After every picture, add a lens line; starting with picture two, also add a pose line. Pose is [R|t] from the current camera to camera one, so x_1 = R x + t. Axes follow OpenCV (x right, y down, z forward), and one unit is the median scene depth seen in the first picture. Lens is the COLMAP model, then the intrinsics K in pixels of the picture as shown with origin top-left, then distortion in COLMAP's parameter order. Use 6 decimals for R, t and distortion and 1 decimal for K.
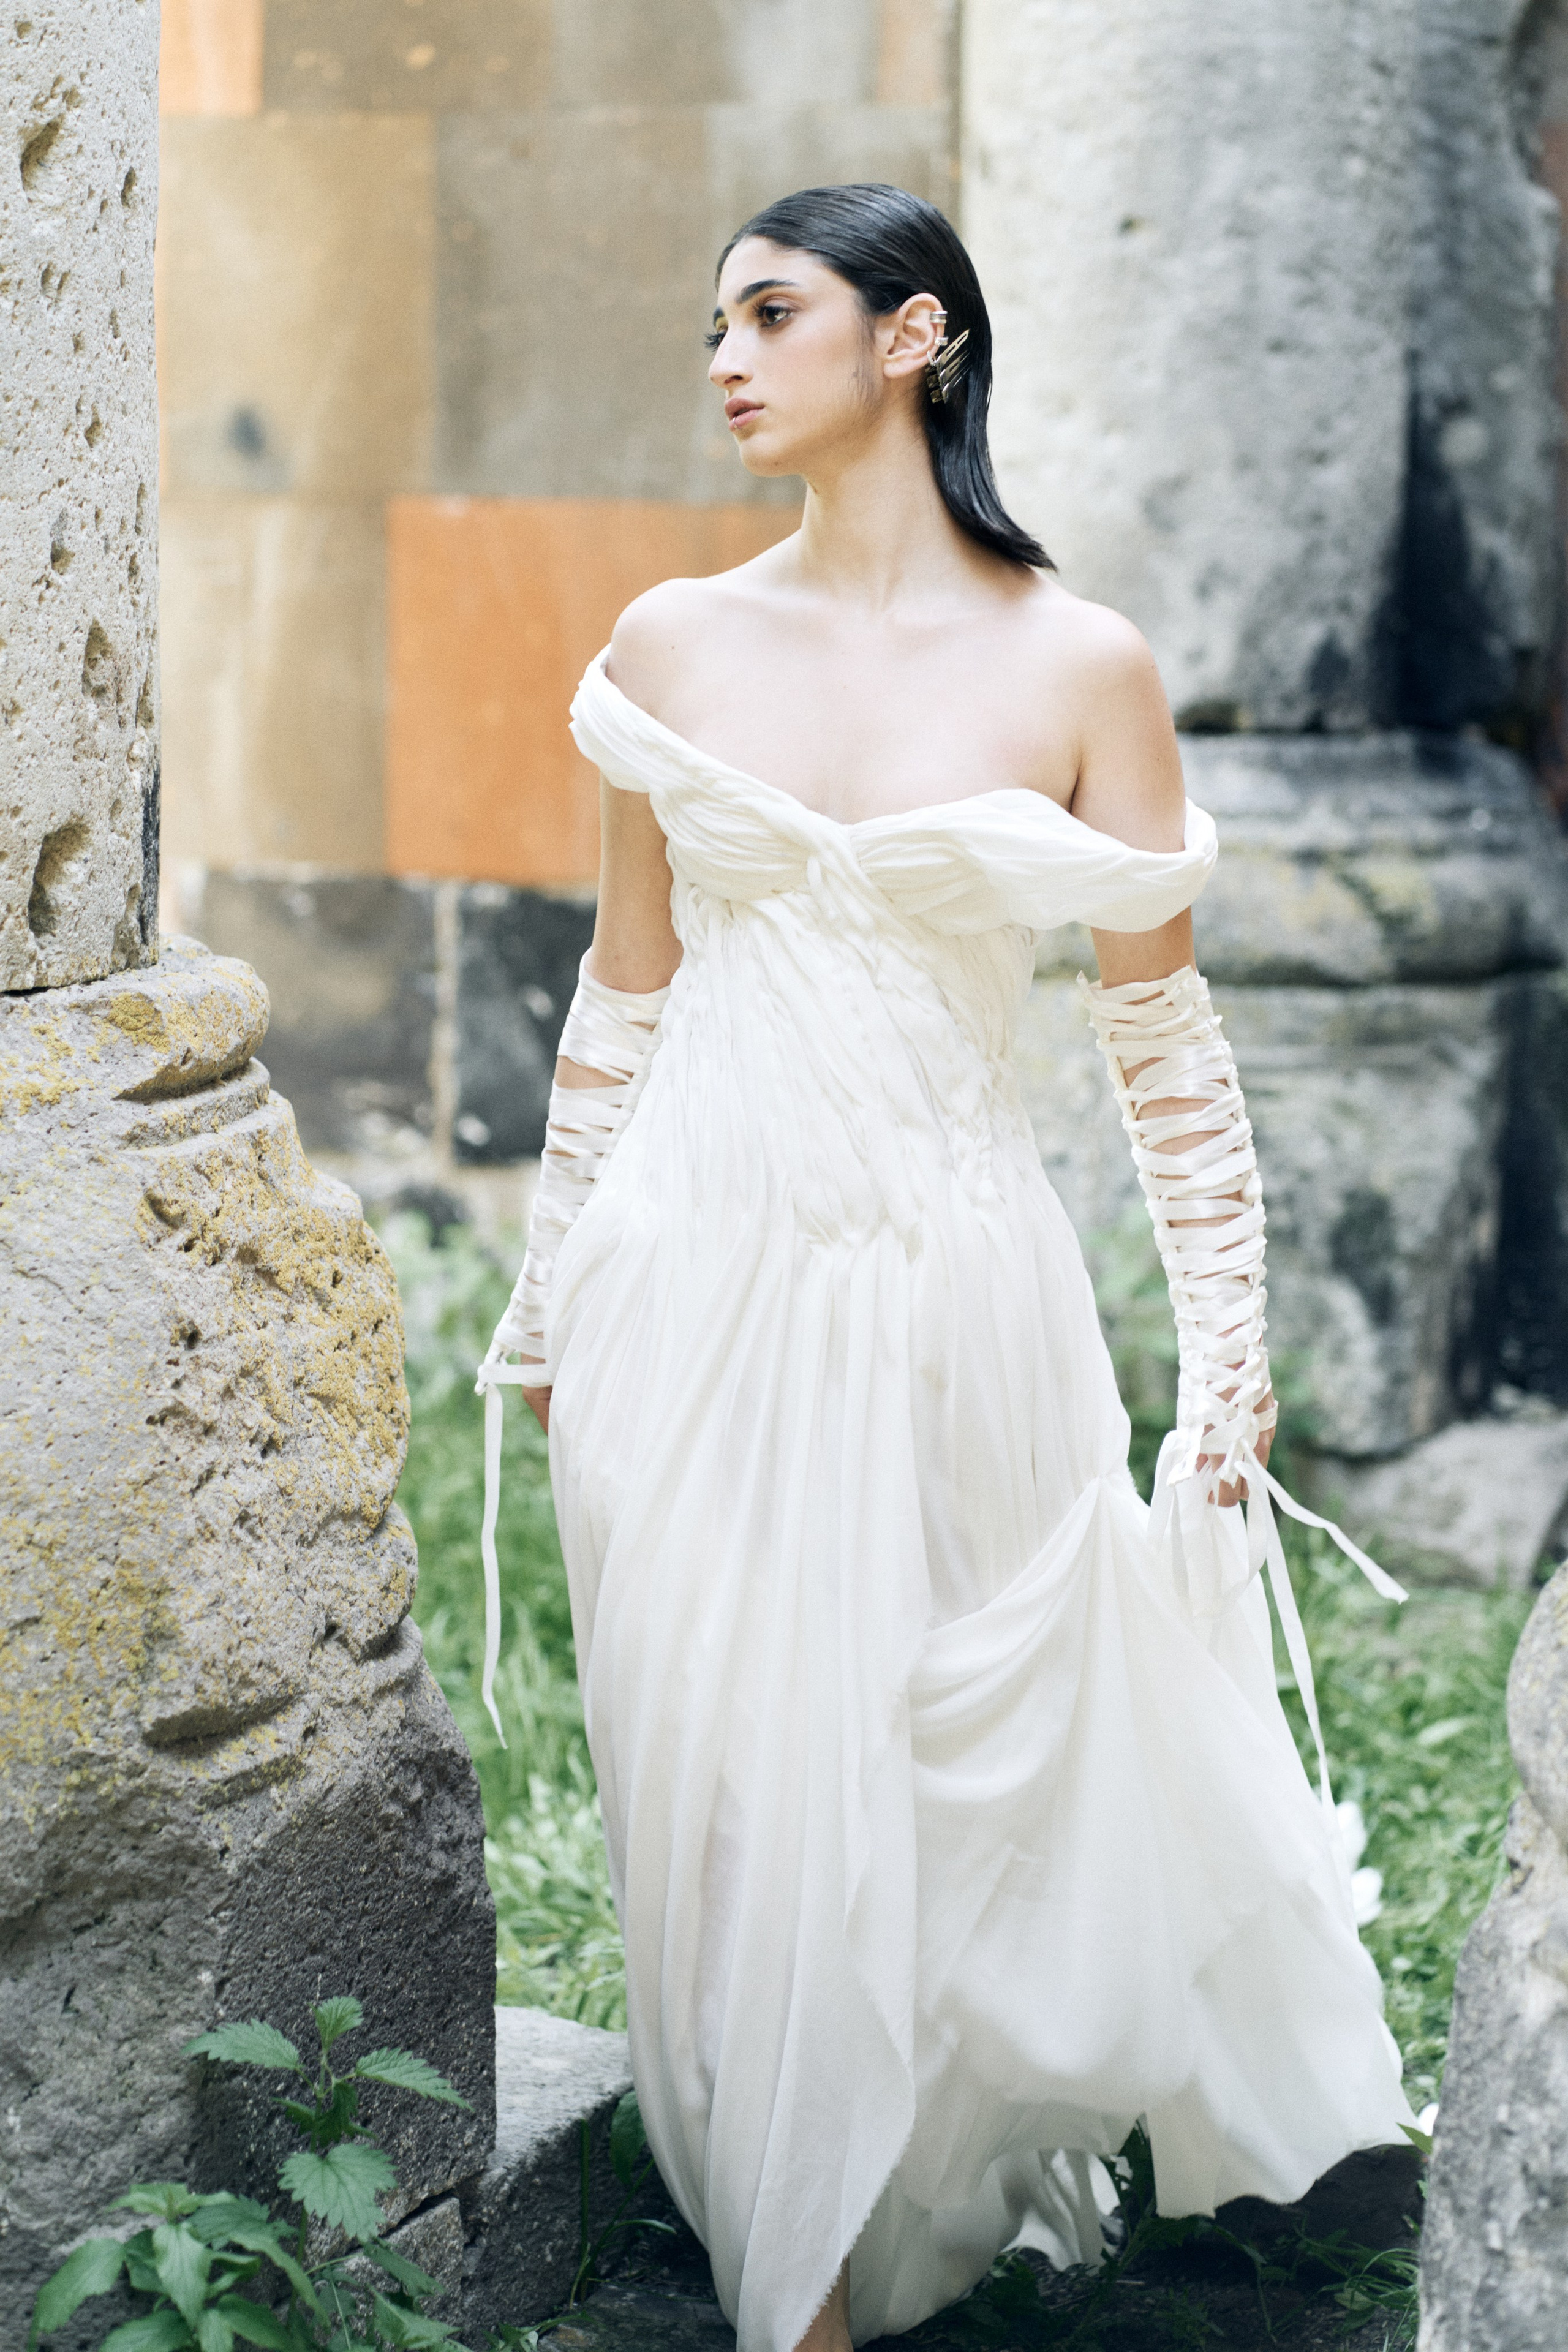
lens RADIAL K [[5750.1, 0, 778.9], [0, 5750.1, 1206.4], [0, 0, 1]] dist [0.199588, -3.347443]
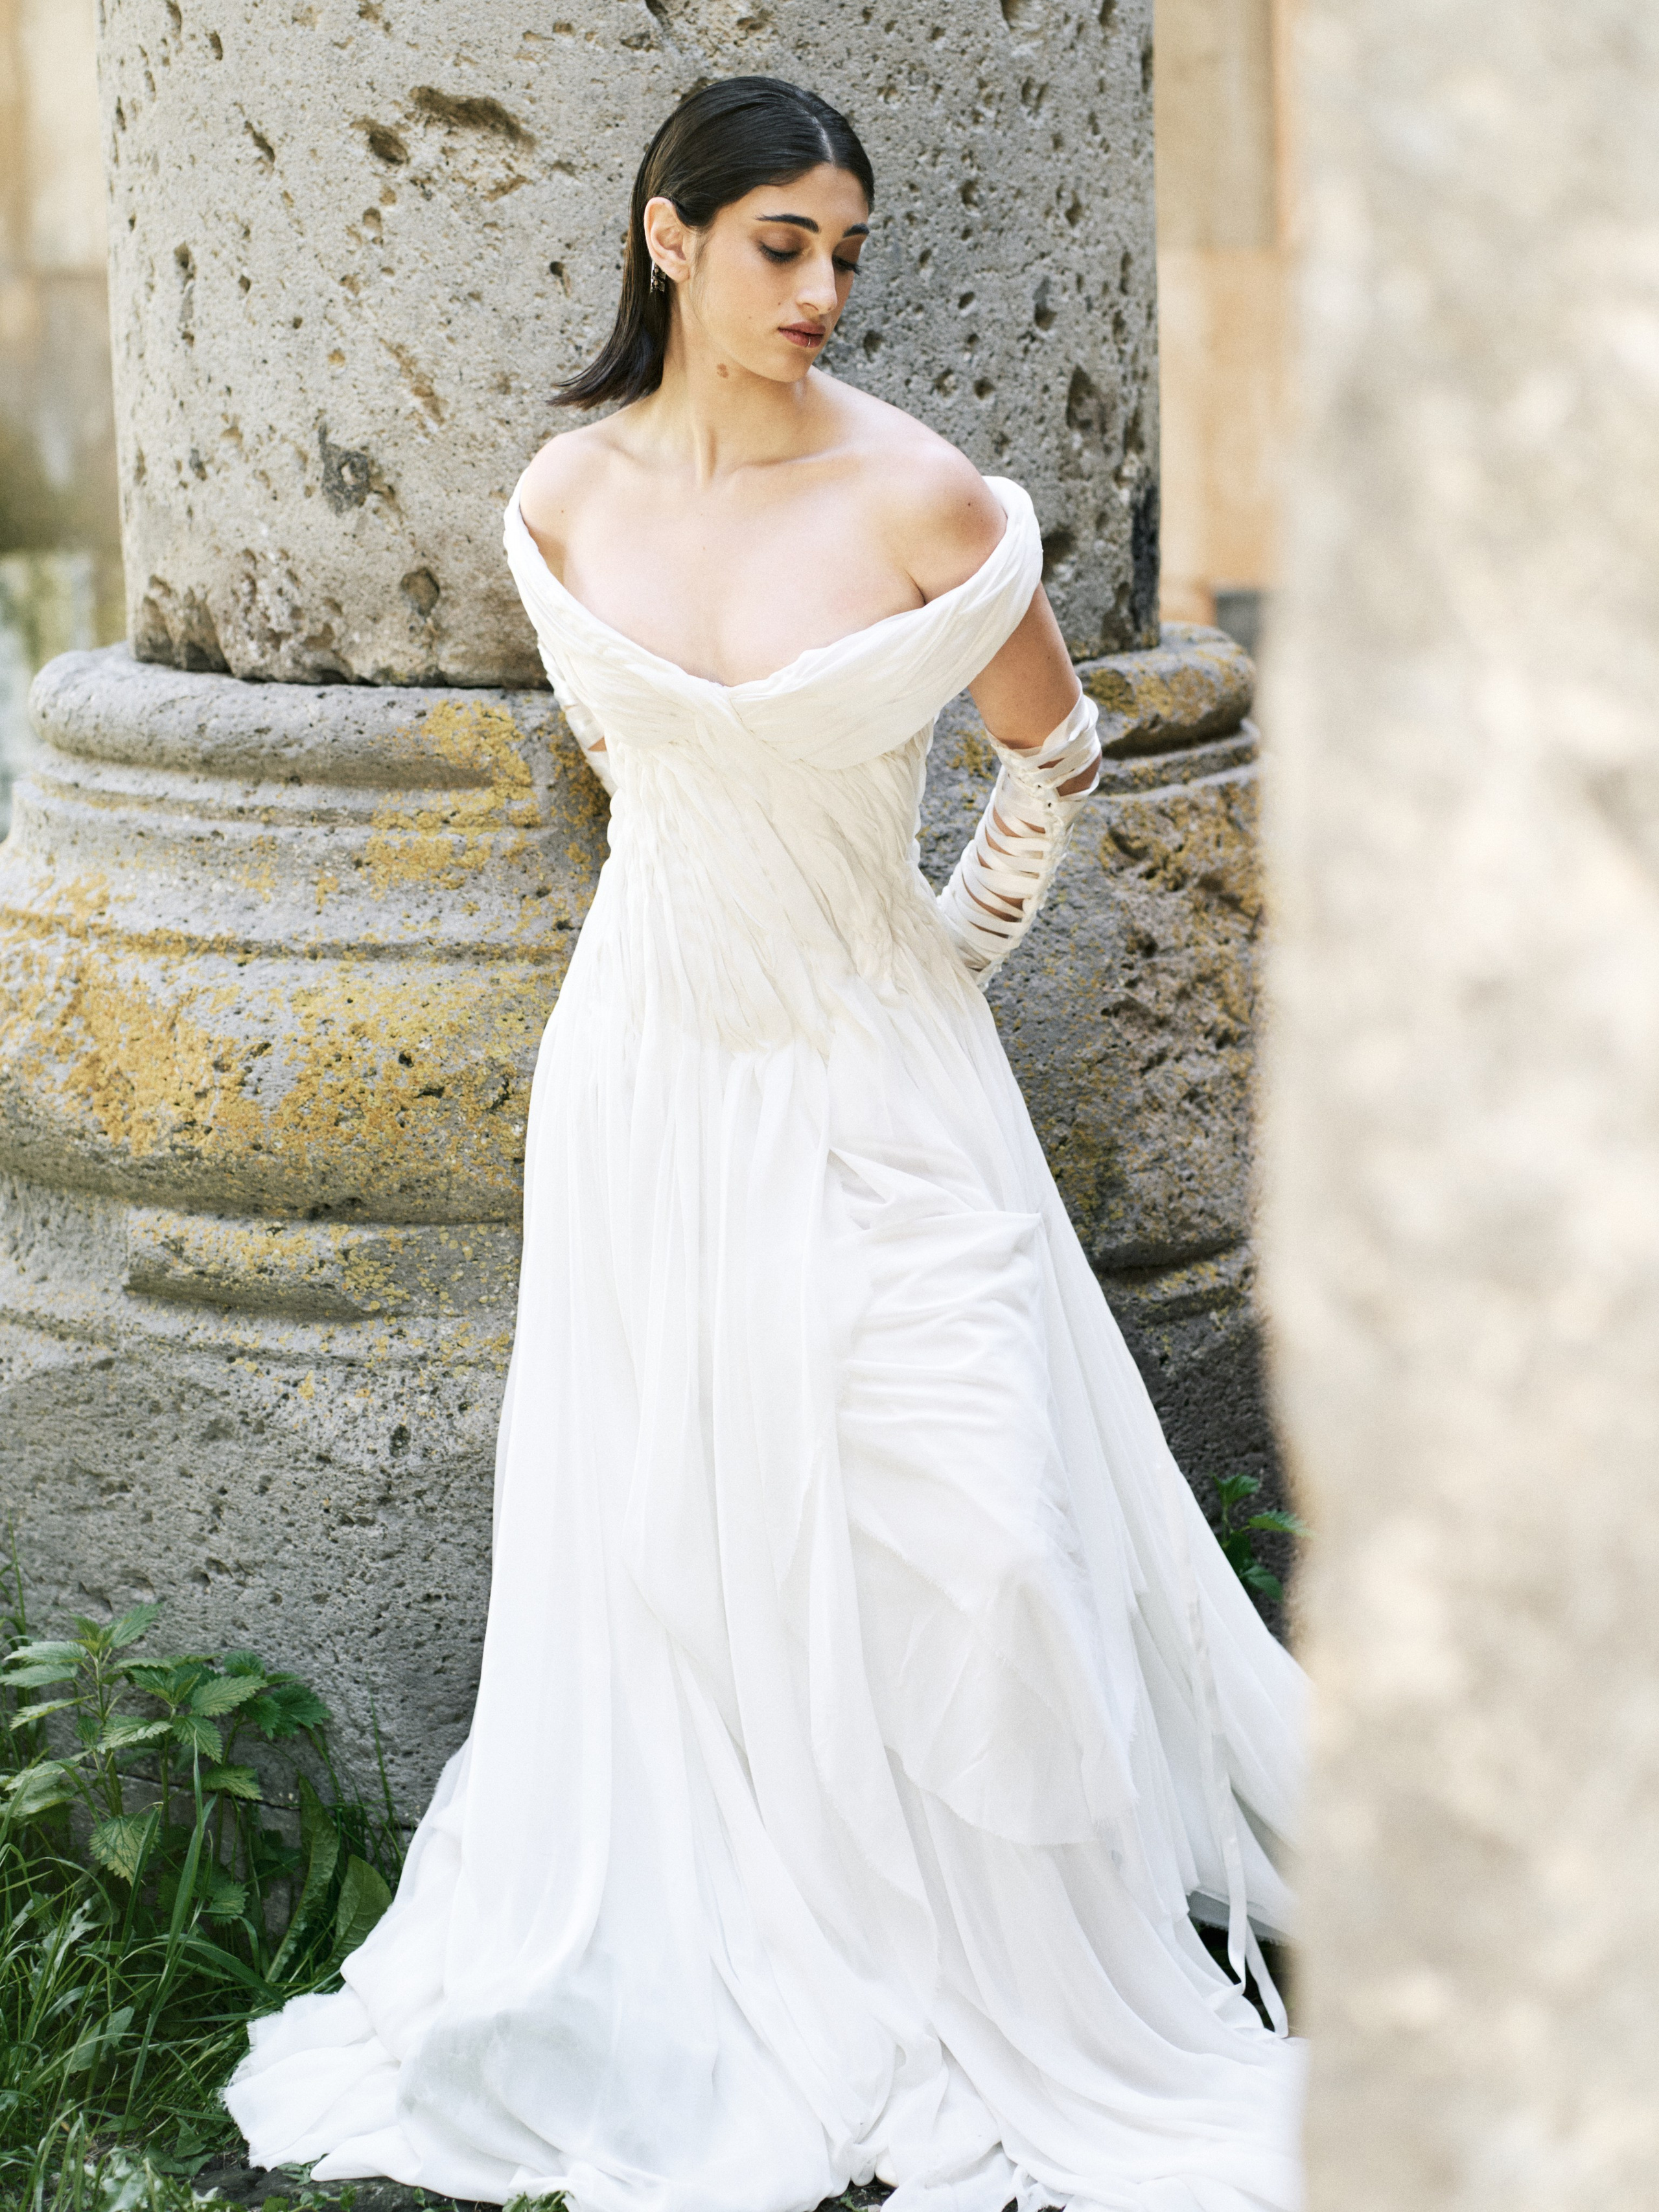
lens RADIAL K [[6126.2, 0, 828.0], [0, 6126.2, 1168.0], [0, 0, 1]] dist [0.179508, -3.302063]
pose [[0.960175, 0.004885, -0.279357, 0.197924], [0.002963, 0.999613, 0.027666, 0.033187], [0.279384, -0.027392, 0.959789, -0.279232]]
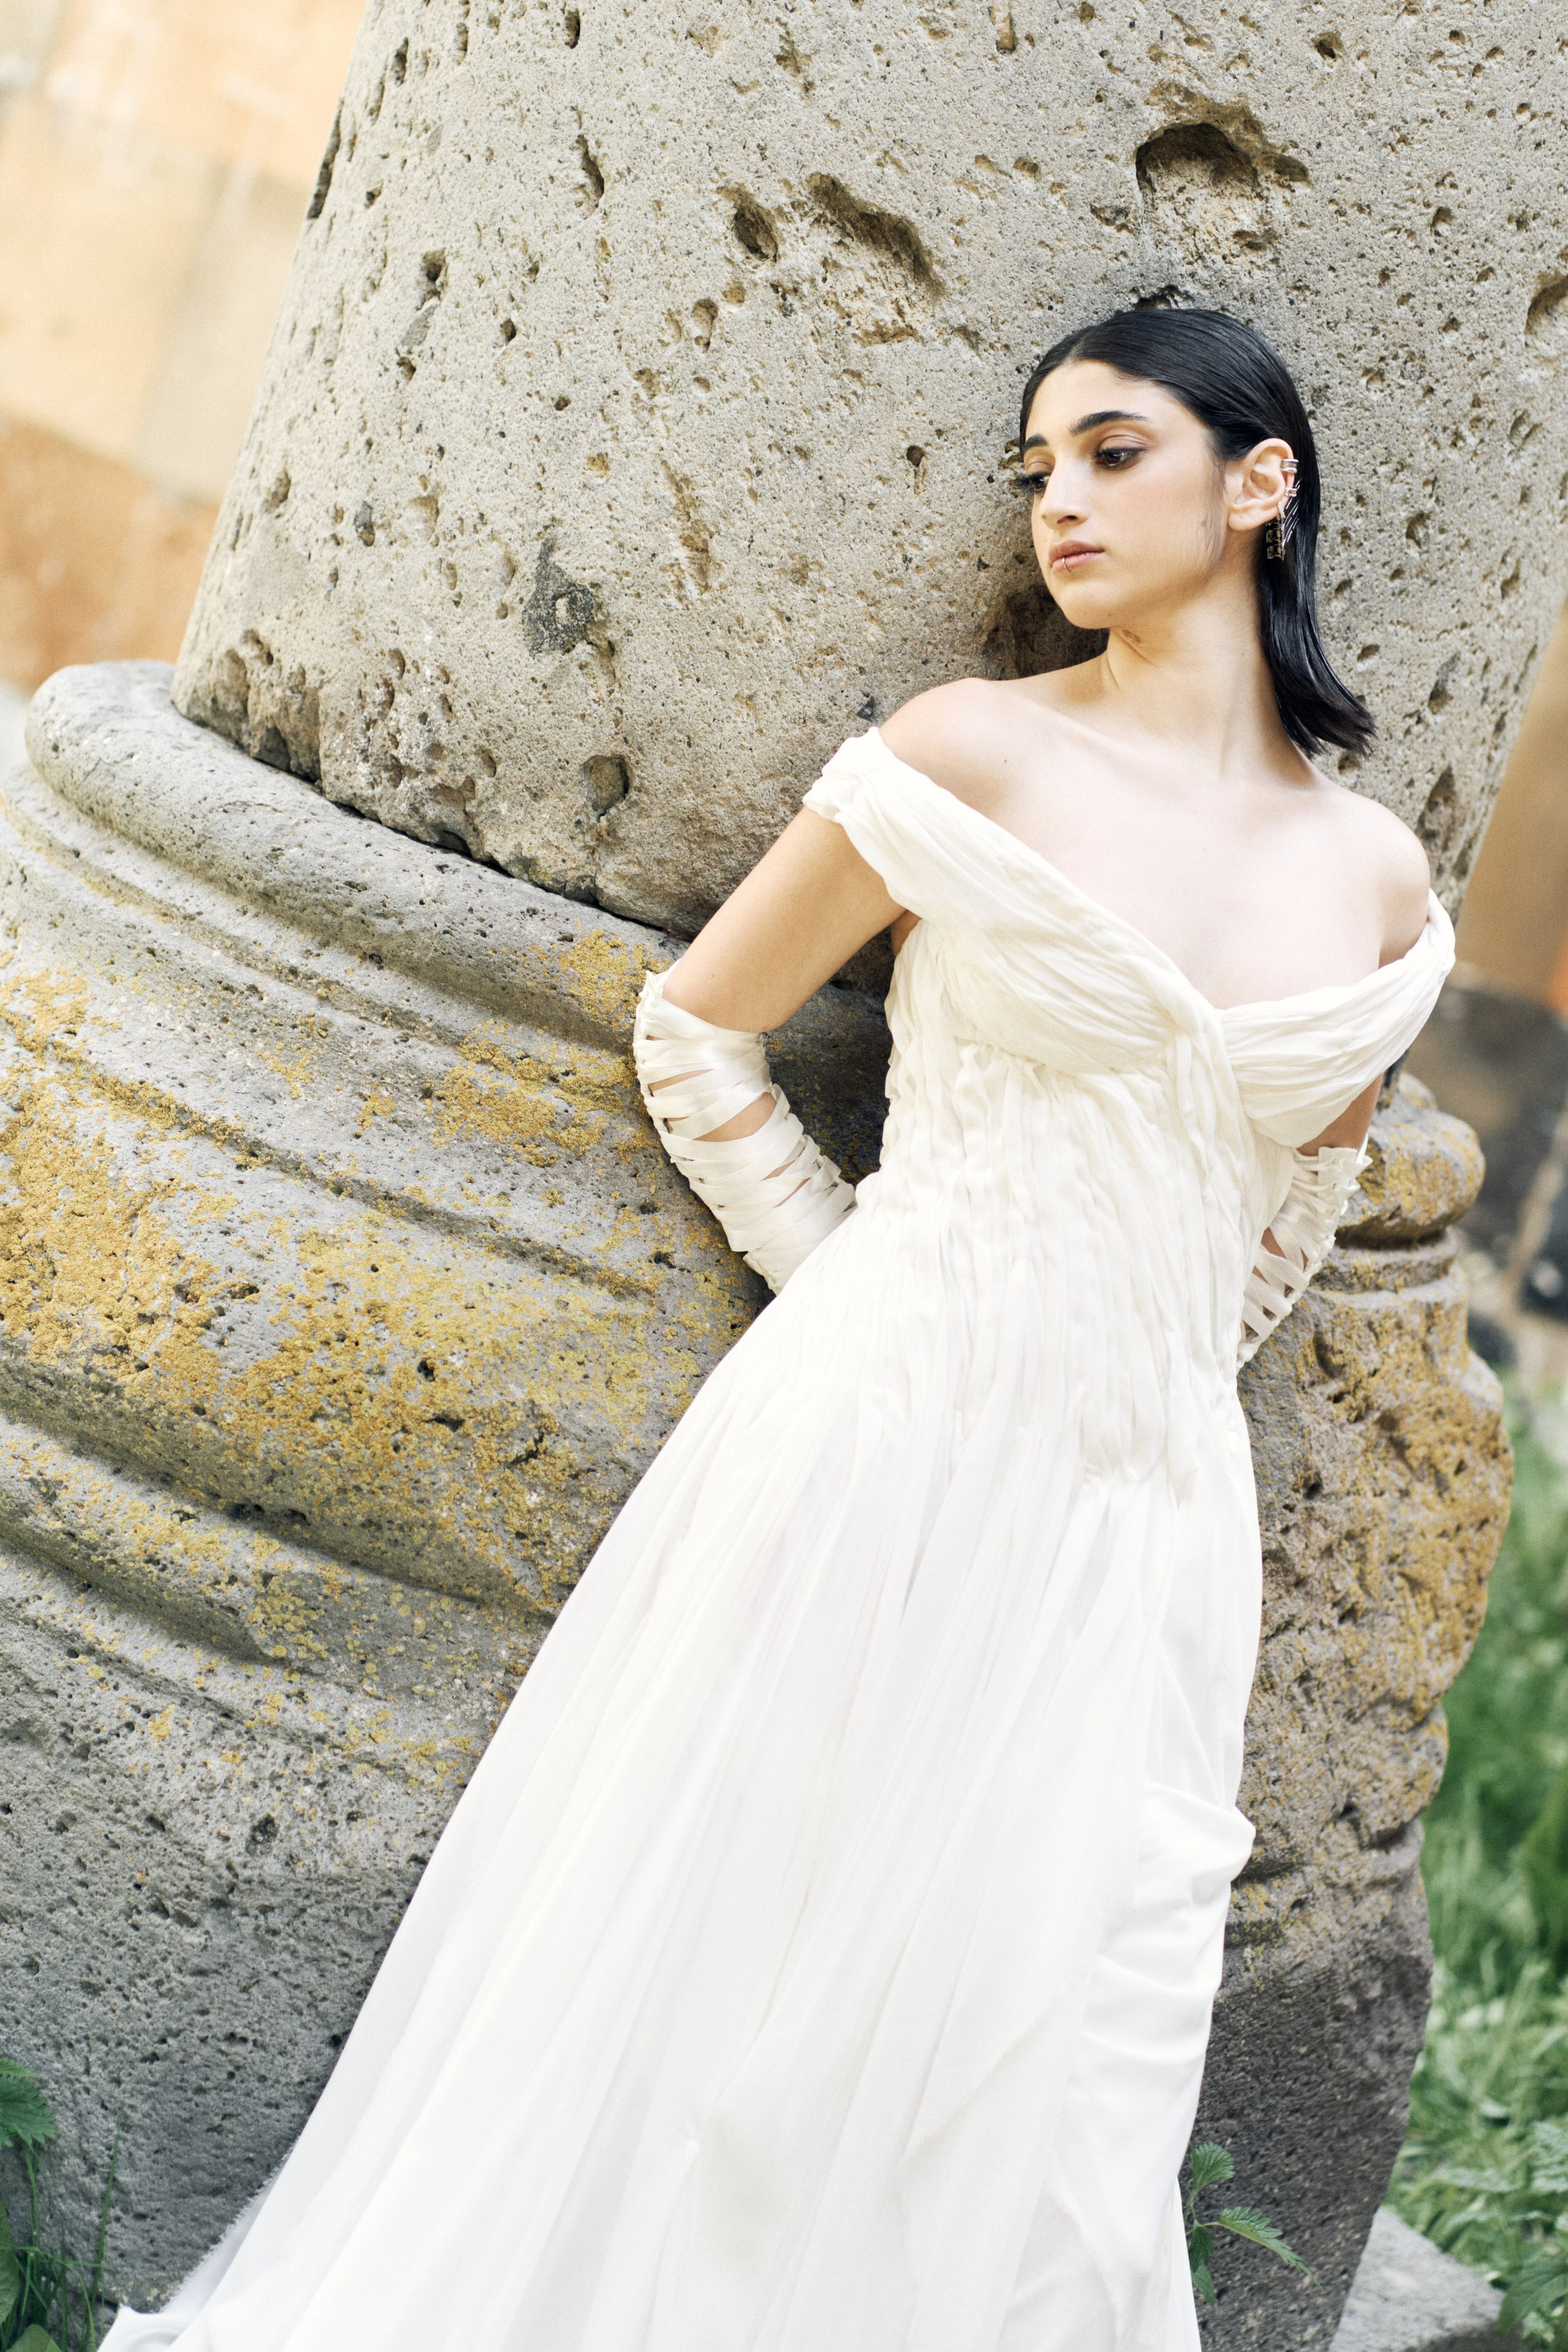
lens RADIAL K [[5750.1, 0, 778.9], [0, 5750.1, 1206.4], [0, 0, 1]] dist [0.199588, -3.347443]
pose [[0.935278, 0.314612, -0.162093, -0.042474], [-0.314633, 0.948851, 0.026220, -0.019980], [0.162051, 0.026476, 0.986427, 0.010239]]
